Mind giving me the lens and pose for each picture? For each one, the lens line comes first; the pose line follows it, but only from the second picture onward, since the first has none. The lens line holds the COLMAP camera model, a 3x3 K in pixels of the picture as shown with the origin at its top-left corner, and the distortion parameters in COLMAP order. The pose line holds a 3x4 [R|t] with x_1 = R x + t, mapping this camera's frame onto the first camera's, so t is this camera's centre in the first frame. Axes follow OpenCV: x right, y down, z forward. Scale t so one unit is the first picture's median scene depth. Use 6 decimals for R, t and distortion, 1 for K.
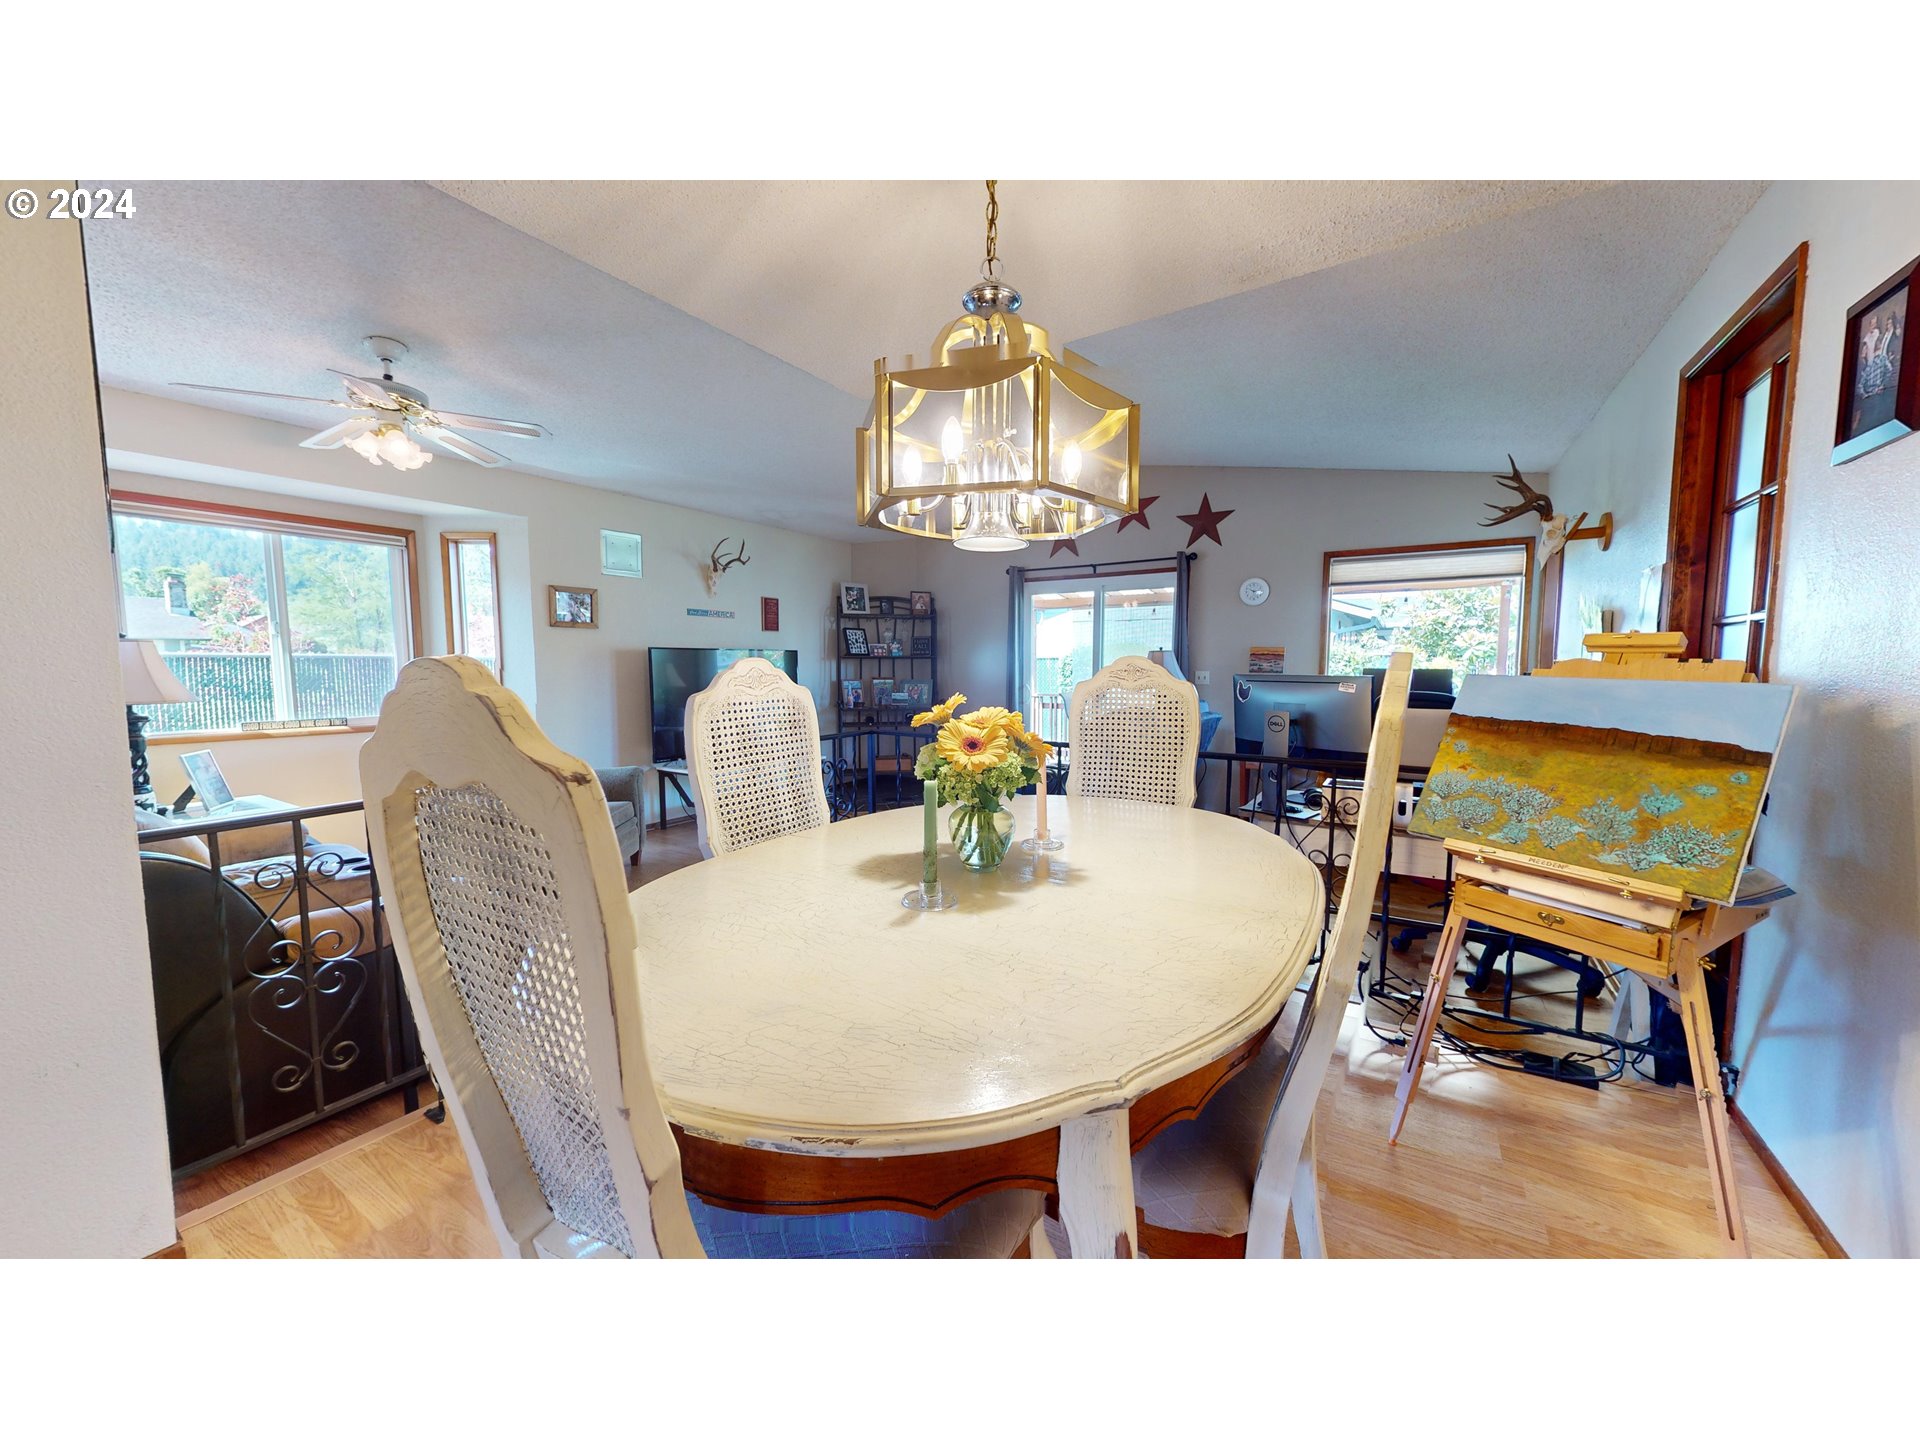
lens RADIAL K [[704.8, 0, 959.7], [0, 704.8, 722.0], [0, 0, 1]] dist [-0.000121, -0.000027]
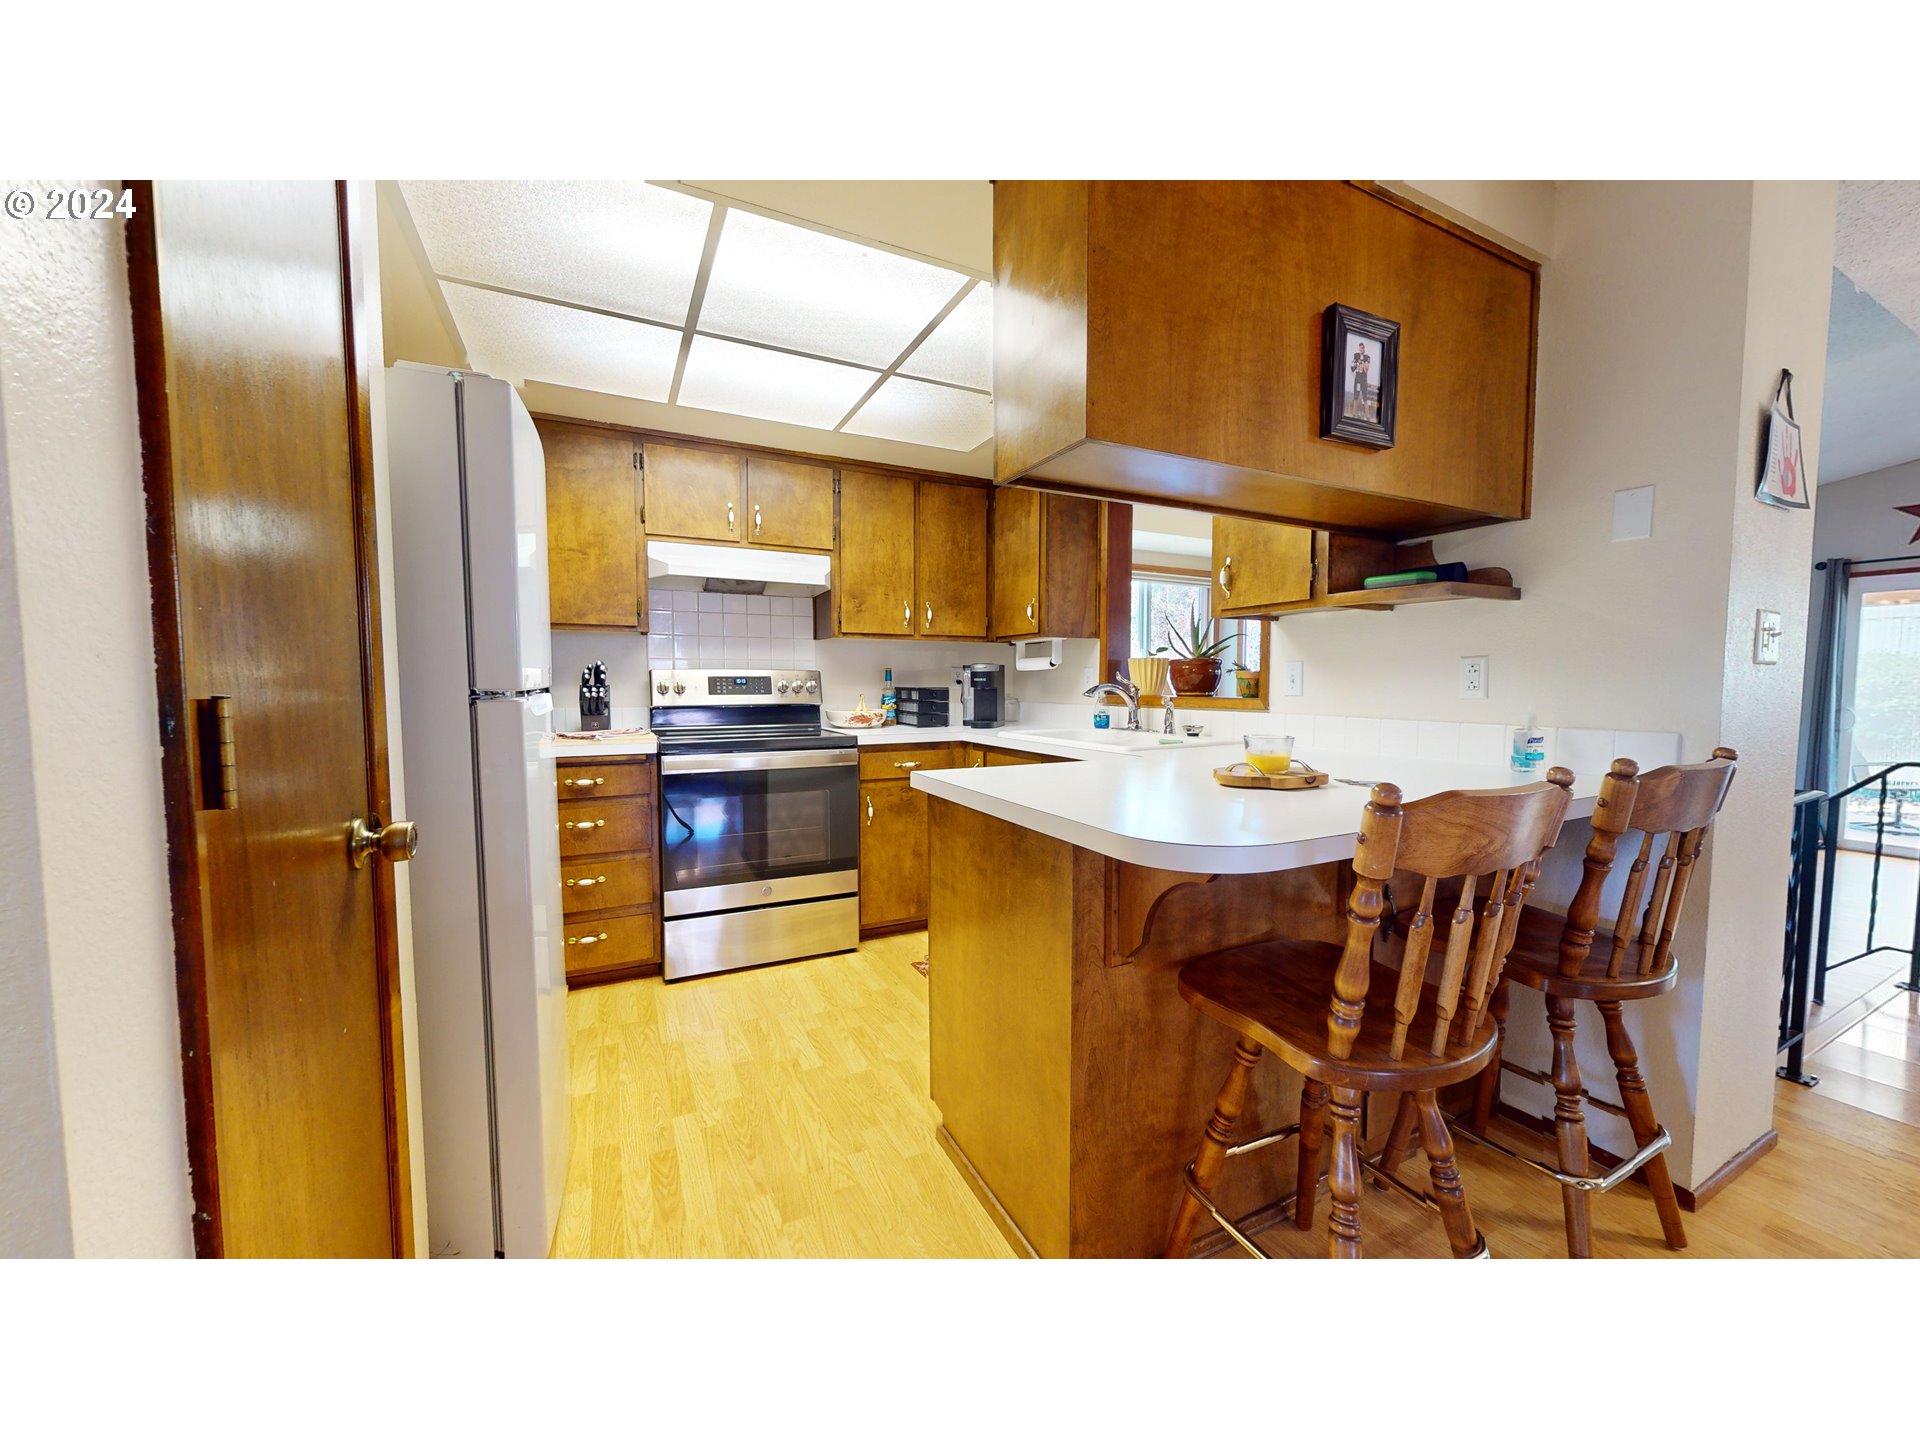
lens RADIAL K [[704.8, 0, 961.0], [0, 704.8, 722.0], [0, 0, 1]] dist [-0.000121, -0.000027]
pose [[0.859243, 0.029002, -0.510745, -0.405093], [-0.042144, 0.999011, -0.014173, 0.017937], [0.509829, 0.033702, 0.859616, -0.205314]]
